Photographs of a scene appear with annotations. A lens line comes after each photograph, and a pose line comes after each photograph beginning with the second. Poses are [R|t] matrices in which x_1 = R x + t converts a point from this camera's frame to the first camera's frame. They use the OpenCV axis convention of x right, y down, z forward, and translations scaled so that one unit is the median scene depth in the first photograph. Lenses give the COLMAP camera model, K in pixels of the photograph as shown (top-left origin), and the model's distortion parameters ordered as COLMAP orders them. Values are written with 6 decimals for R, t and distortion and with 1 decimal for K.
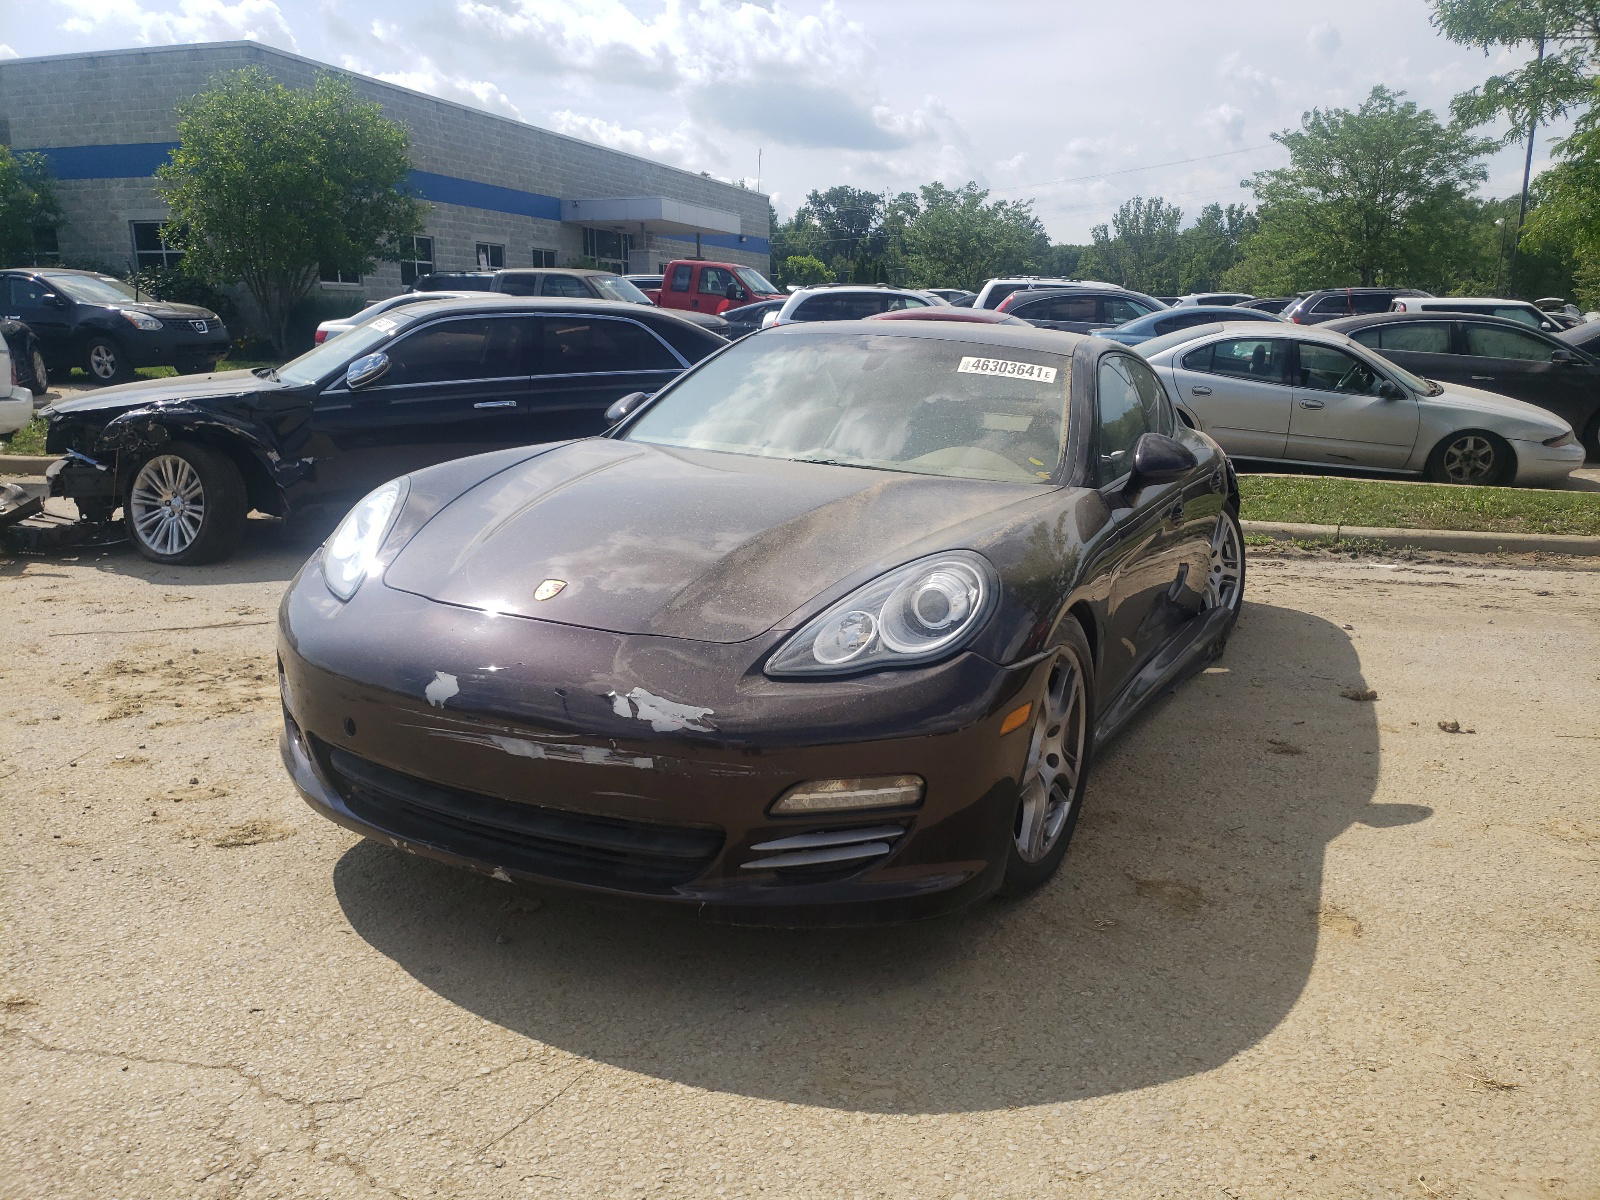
lens RADIAL K [[1238.4, 0, 831.5], [0, 1238.4, 598.3], [0, 0, 1]] dist [0.027601, 0.006763]
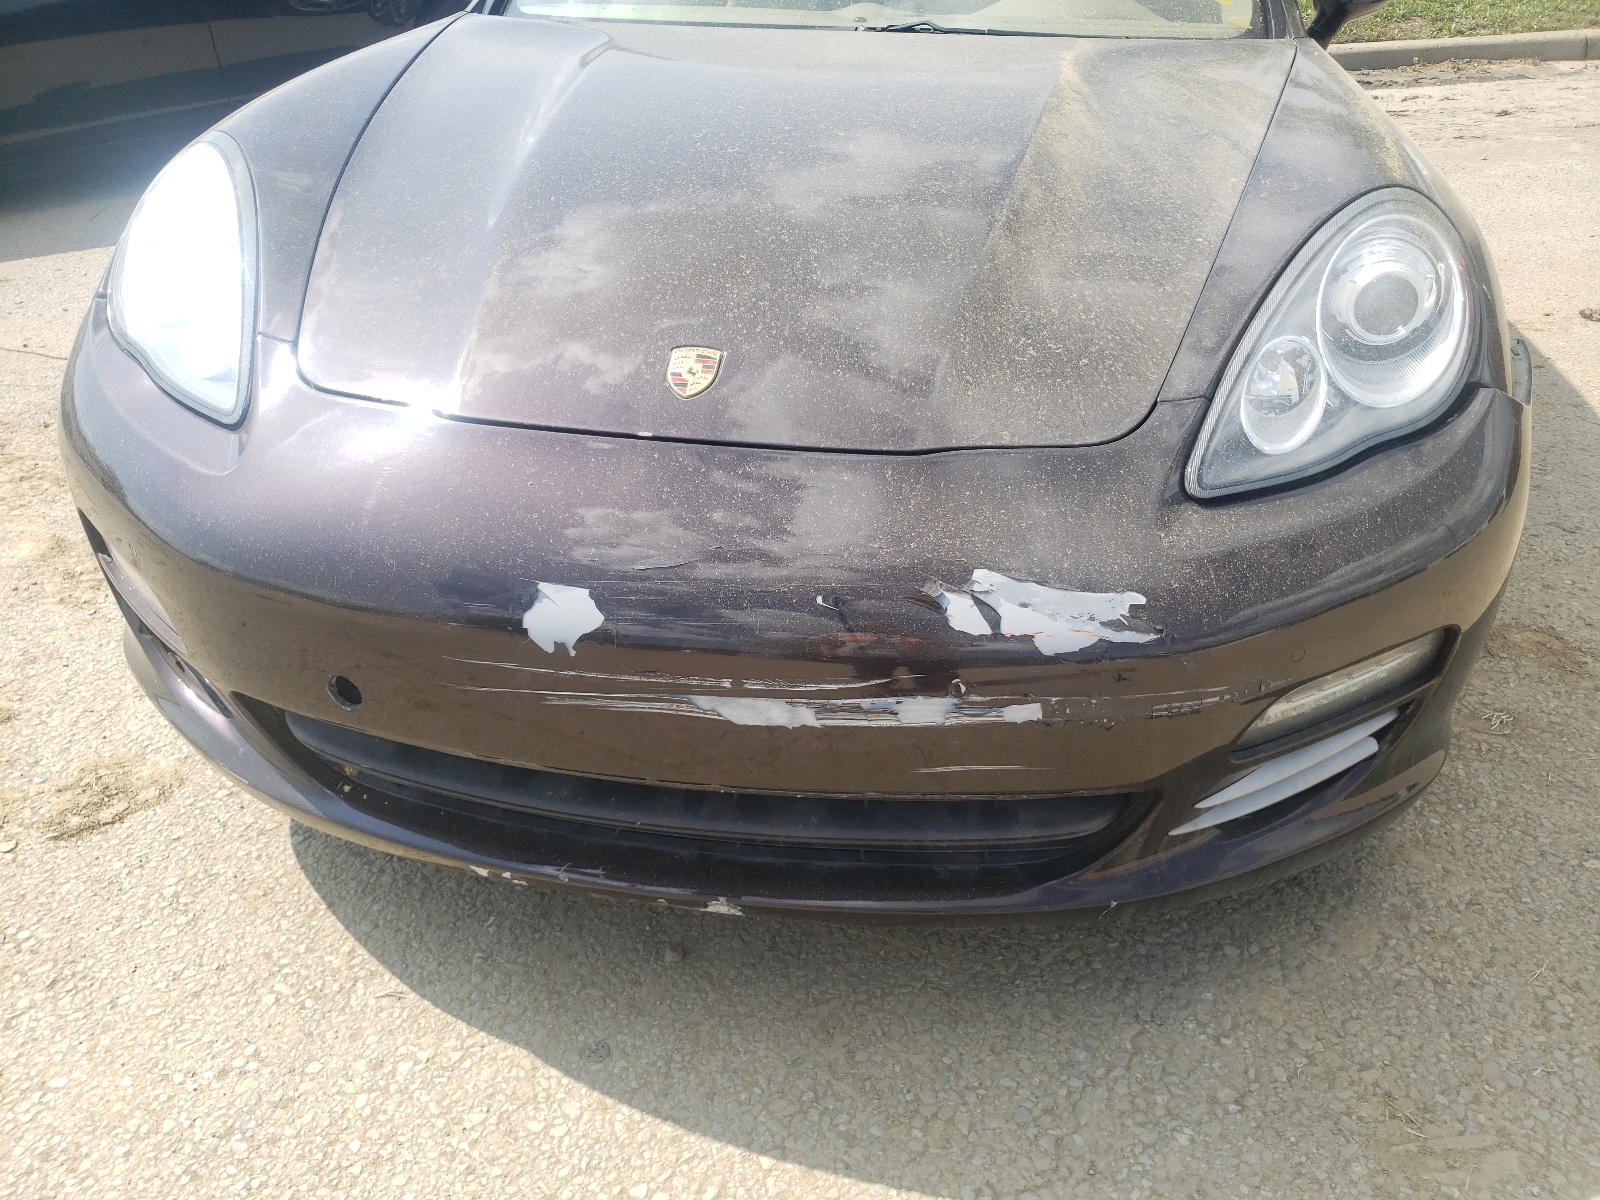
lens RADIAL K [[1318.1, 0, 932.5], [0, 1318.1, 602.2], [0, 0, 1]] dist [0.120153, -0.147098]
pose [[0.965491, -0.166427, 0.200322, -0.273717], [0.096026, 0.942473, 0.320192, -0.088390], [-0.242087, -0.289906, 0.925931, 0.469603]]
